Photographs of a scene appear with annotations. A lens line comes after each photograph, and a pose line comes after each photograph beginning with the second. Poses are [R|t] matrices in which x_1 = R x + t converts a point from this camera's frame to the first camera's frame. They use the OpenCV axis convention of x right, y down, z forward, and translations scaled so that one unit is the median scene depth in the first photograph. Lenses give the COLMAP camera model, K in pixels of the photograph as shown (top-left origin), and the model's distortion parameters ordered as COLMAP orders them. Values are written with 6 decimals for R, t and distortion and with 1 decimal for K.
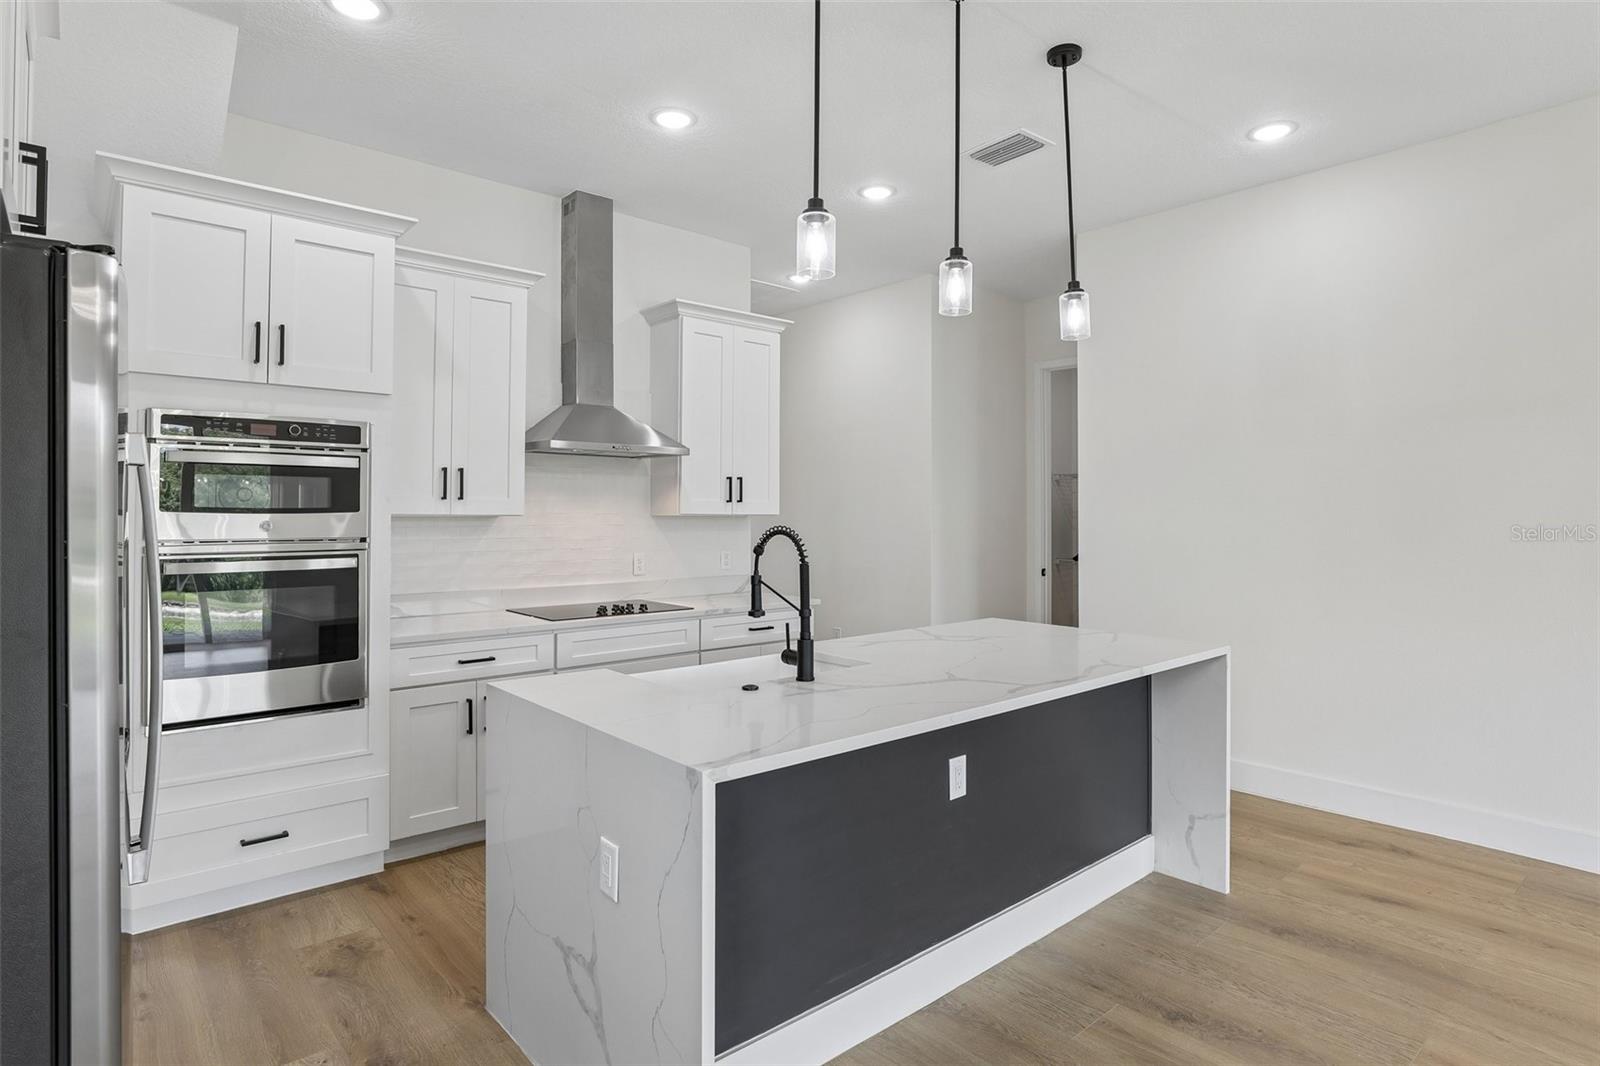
lens RADIAL K [[841.2, 0, 791.5], [0, 841.2, 508.8], [0, 0, 1]] dist [-0.029630, 0.005482]
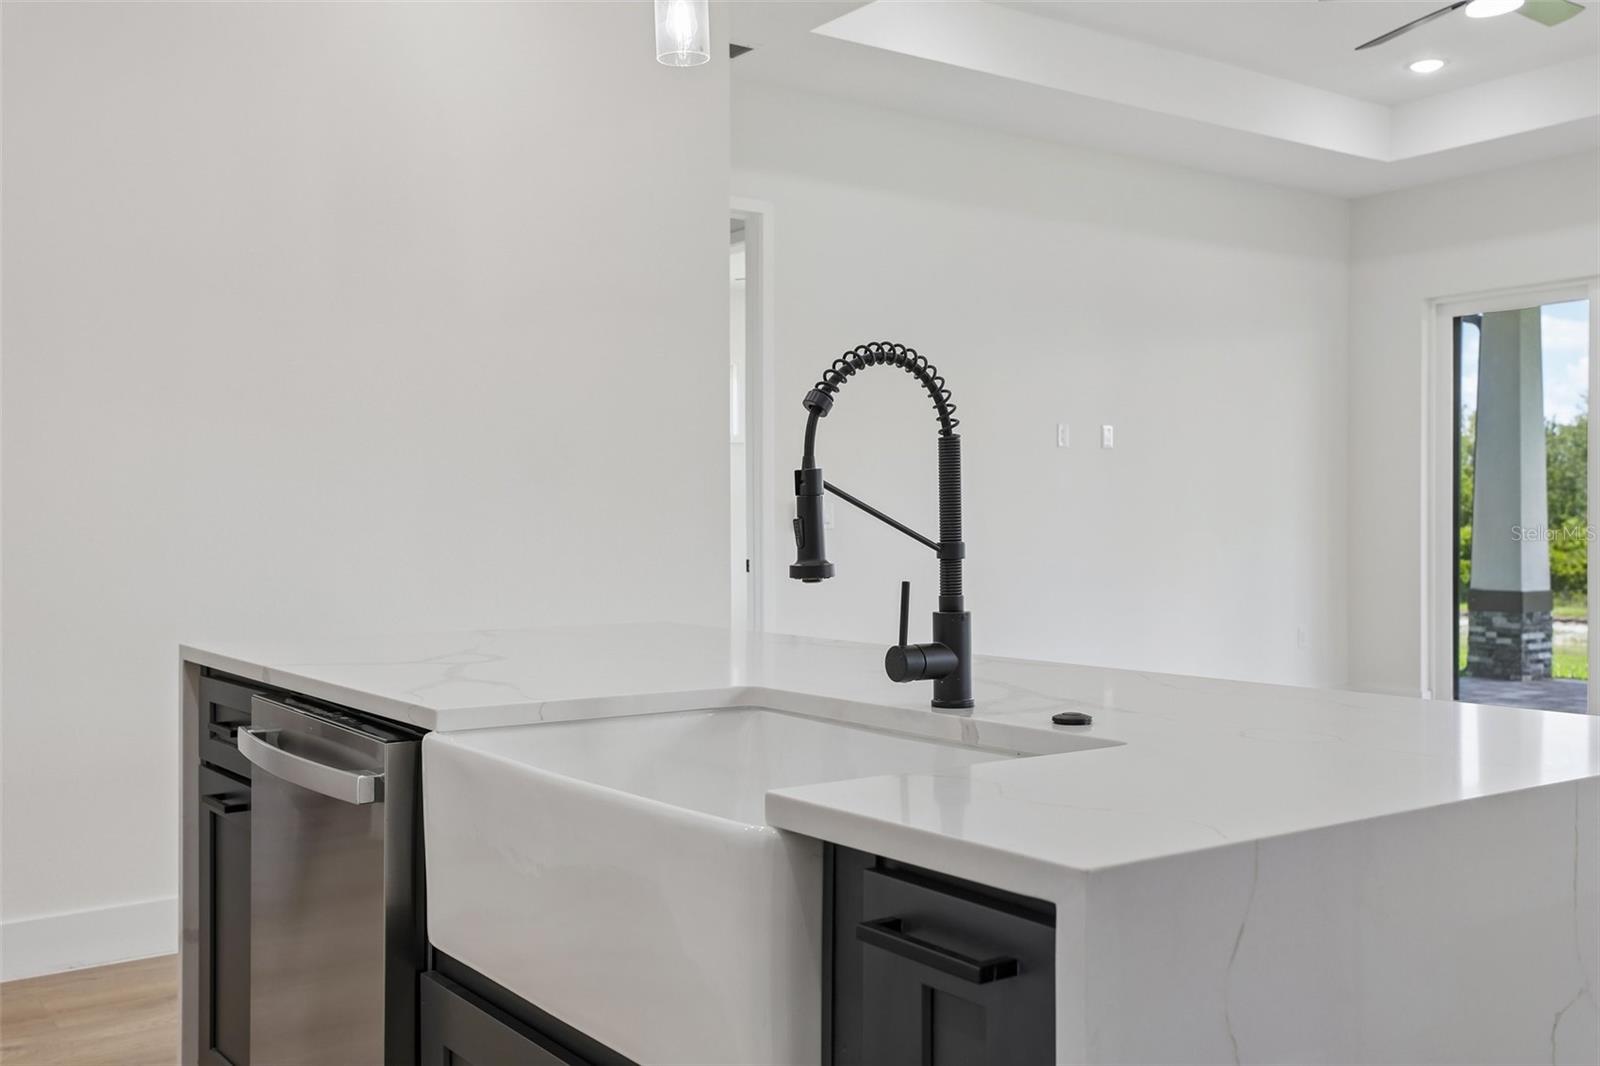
lens RADIAL K [[1529.3, 0, 806.4], [0, 1529.3, 539.3], [0, 0, 1]] dist [0.043948, 0.000000]
pose [[0.077130, -0.011314, 0.996957, -0.622385], [-0.005444, 0.999916, 0.011769, 0.087168], [-0.997006, -0.006335, 0.077062, 0.806461]]
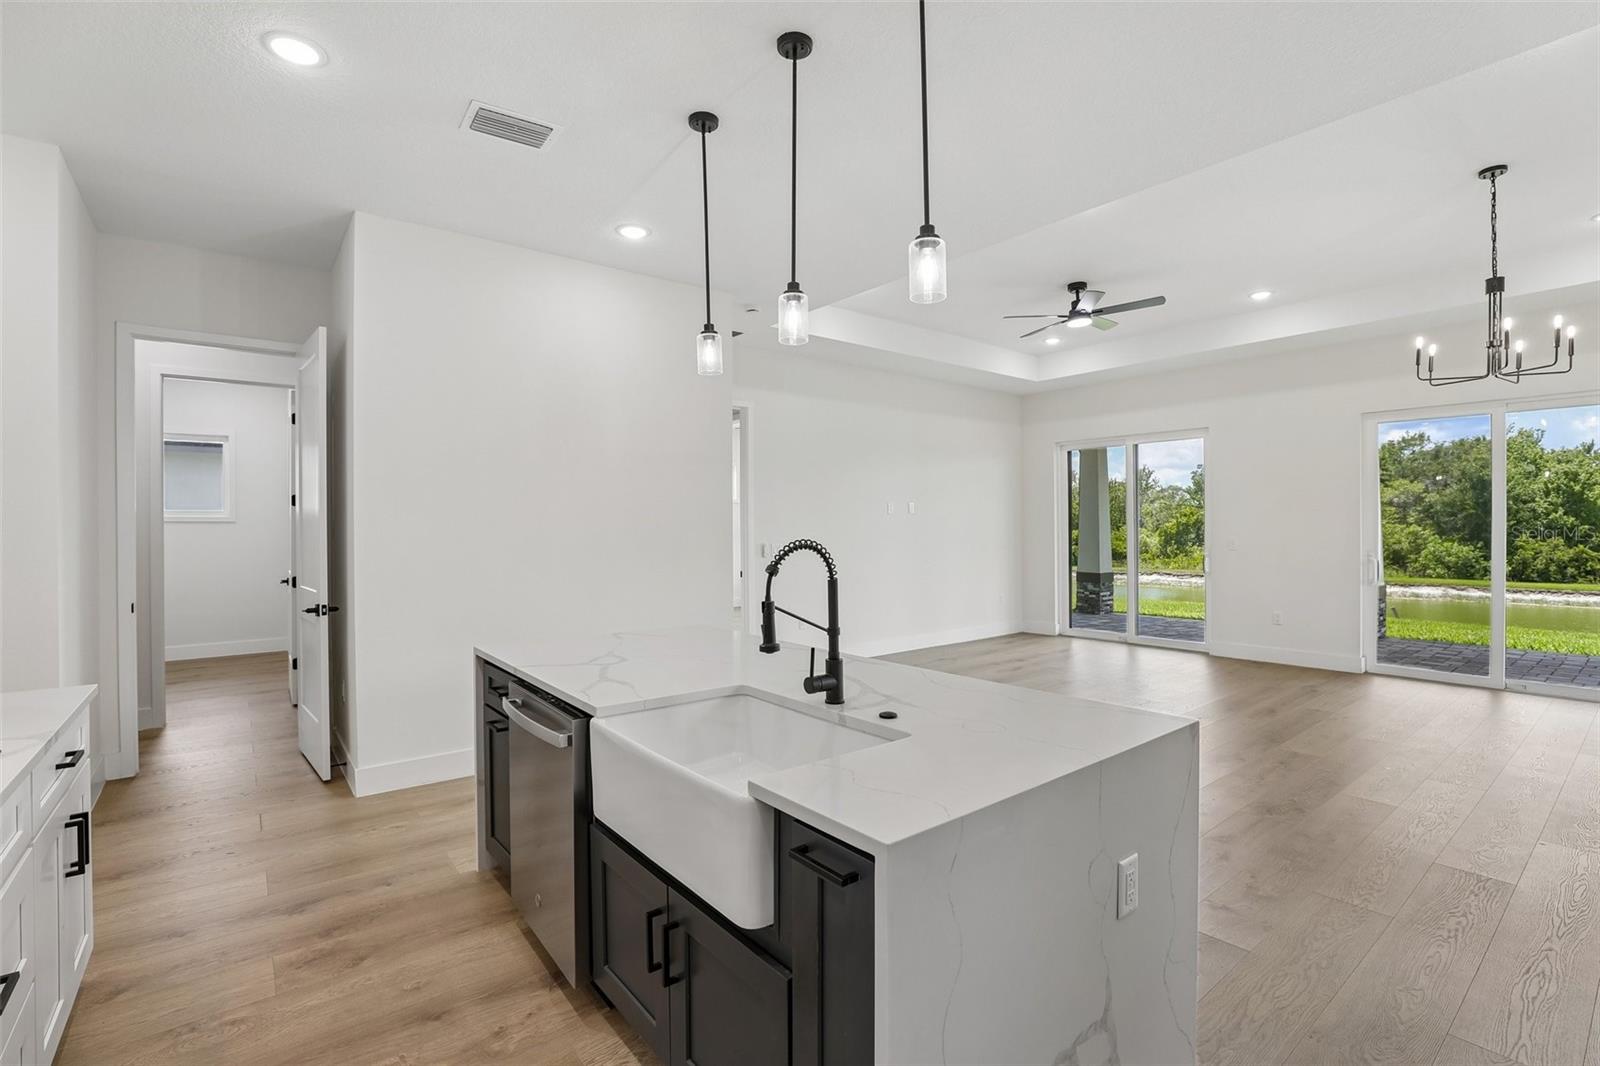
lens RADIAL K [[736.8, 0, 806.2], [0, 736.8, 527.6], [0, 0, 1]] dist [-0.039545, 0.010497]
pose [[0.028178, -0.002832, 0.999599, -0.651475], [-0.002455, 0.999993, 0.002902, 0.003617], [-0.999600, -0.002535, 0.028171, 0.801941]]
